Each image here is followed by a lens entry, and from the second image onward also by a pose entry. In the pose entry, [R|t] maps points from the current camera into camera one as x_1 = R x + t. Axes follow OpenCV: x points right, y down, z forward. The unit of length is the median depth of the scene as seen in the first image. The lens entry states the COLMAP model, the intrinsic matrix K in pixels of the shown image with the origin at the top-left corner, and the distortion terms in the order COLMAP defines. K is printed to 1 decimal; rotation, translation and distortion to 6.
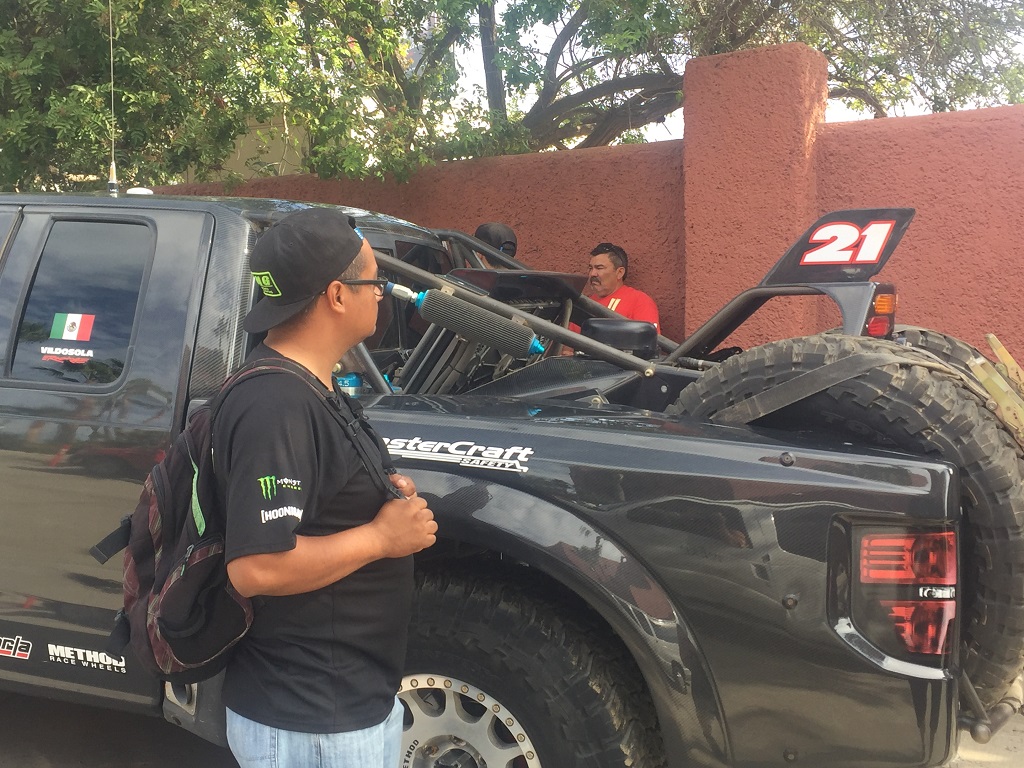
lens RADIAL K [[1237.7, 0, 512.0], [0, 1237.7, 384.0], [0, 0, 1]] dist [0.070742, -0.059503]
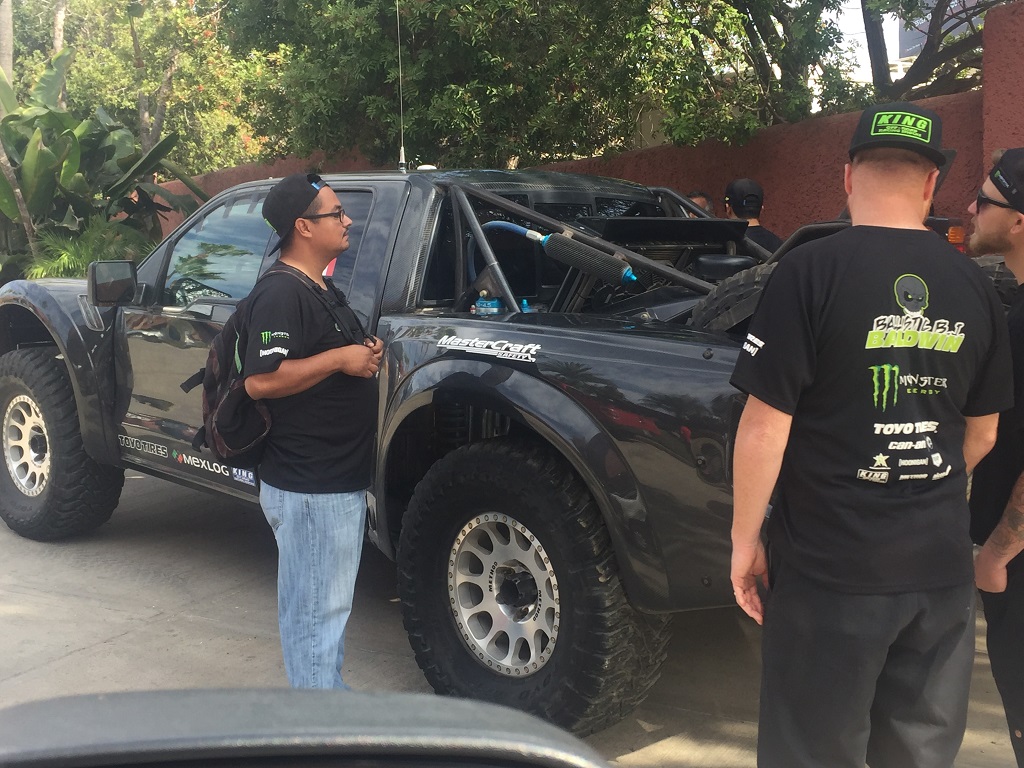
lens RADIAL K [[1237.7, 0, 512.0], [0, 1237.7, 384.0], [0, 0, 1]] dist [0.070742, -0.059503]
pose [[0.903757, 0.026935, -0.427199, 0.458577], [-0.016223, 0.999457, 0.028694, 0.045320], [0.427739, -0.019002, 0.903702, -0.195566]]
